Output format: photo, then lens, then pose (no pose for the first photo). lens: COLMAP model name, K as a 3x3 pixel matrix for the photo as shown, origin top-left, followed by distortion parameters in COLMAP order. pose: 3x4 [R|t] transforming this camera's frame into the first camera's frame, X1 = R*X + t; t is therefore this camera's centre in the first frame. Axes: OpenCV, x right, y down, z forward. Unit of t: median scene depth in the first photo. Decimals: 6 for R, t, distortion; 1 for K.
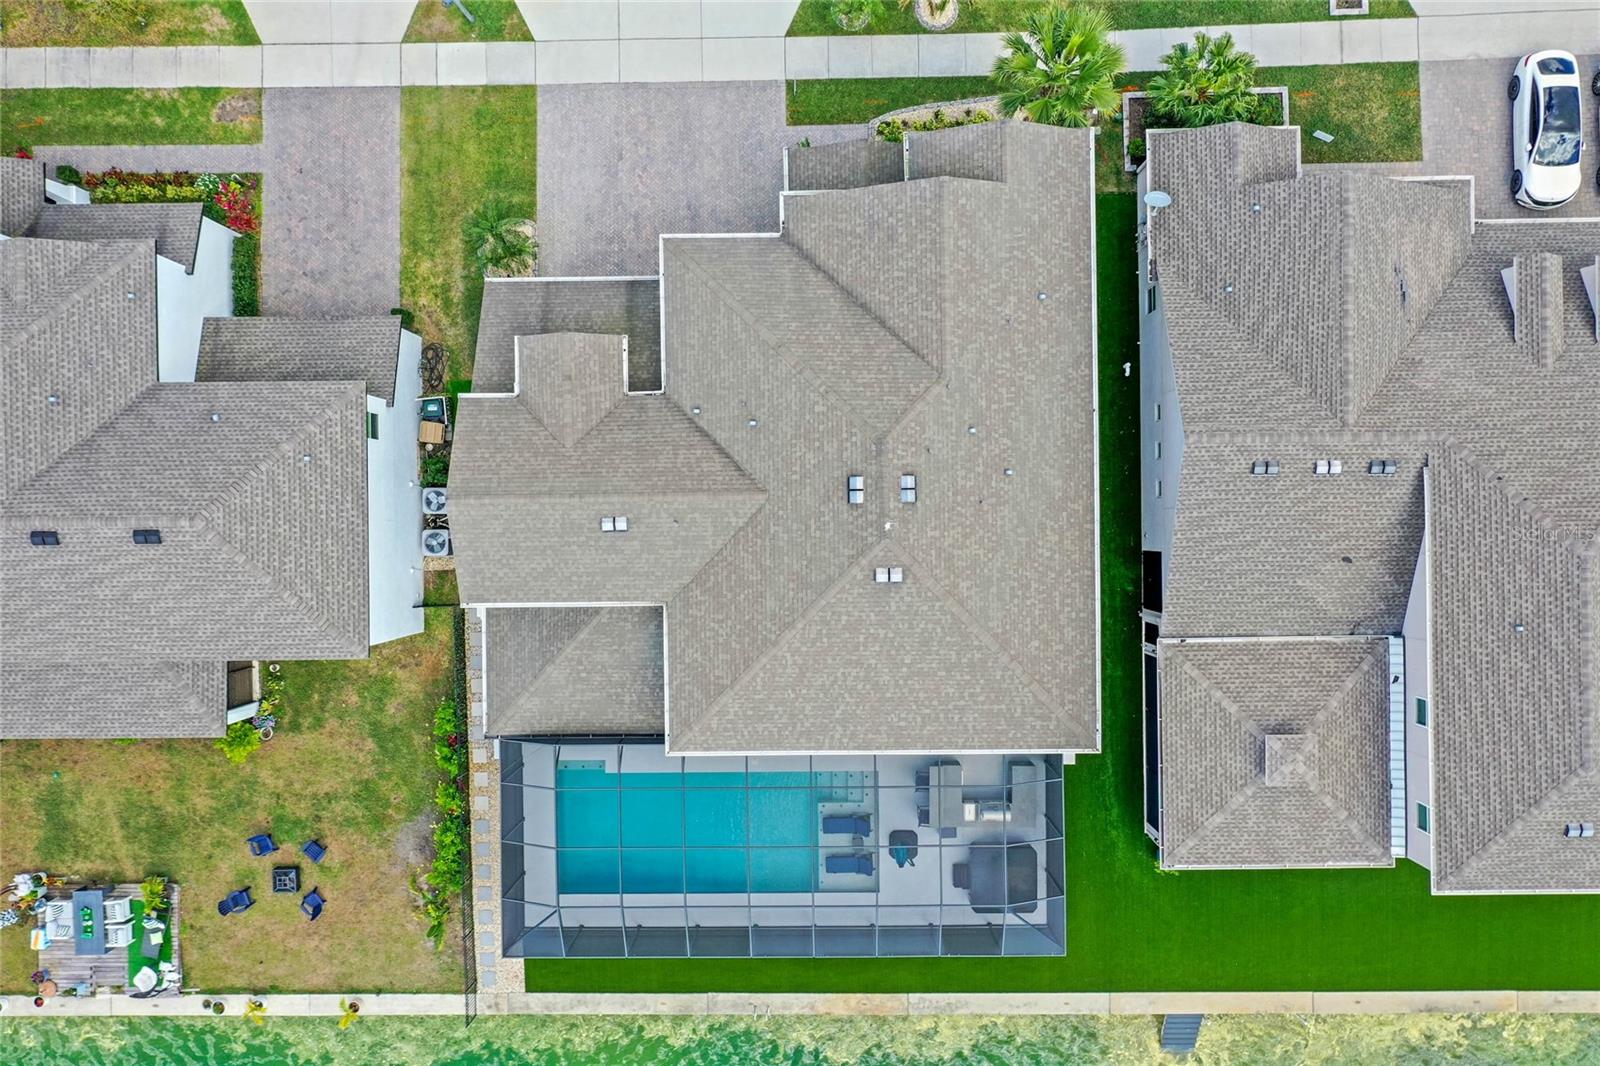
lens RADIAL K [[1282.1, 0, 800.0], [0, 1282.1, 533.0], [0, 0, 1]] dist [0.001471, -0.001717]
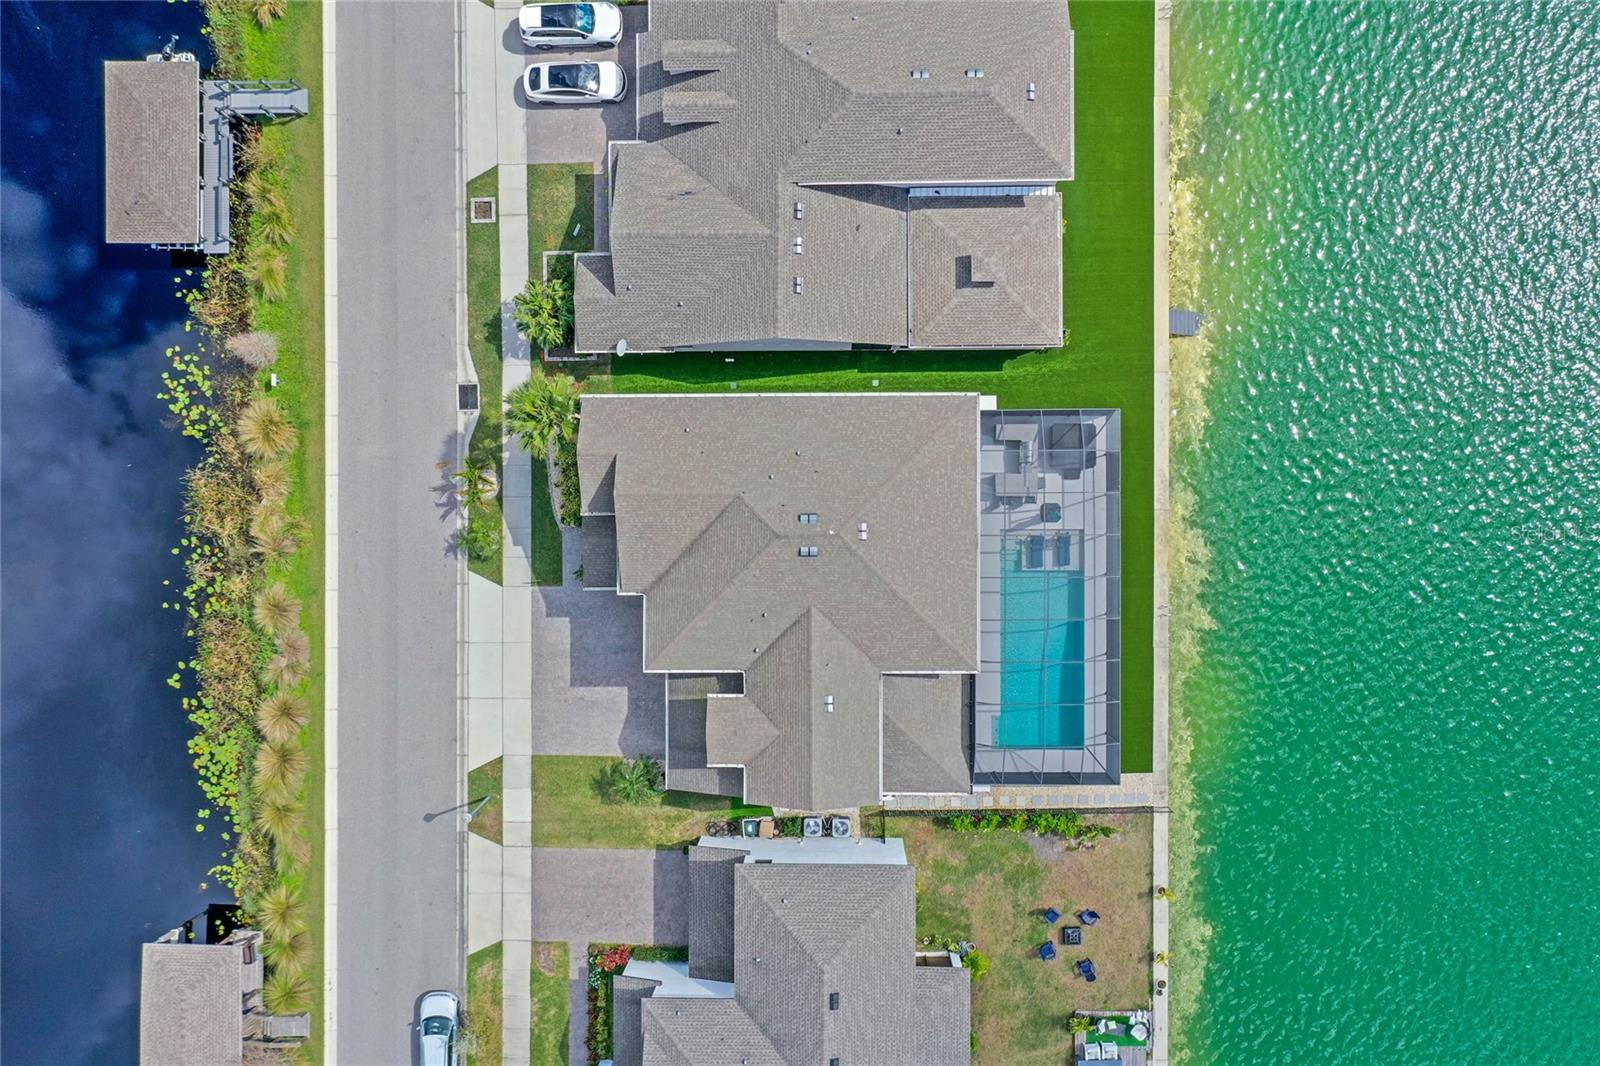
lens RADIAL K [[1267.9, 0, 800.0], [0, 1267.9, 533.0], [0, 0, 1]] dist [-0.092351, -0.000159]
pose [[0.010861, -0.999876, 0.011382, 0.037920], [0.999196, 0.010413, -0.038719, 0.012485], [0.038595, 0.011793, 0.999185, -0.451776]]
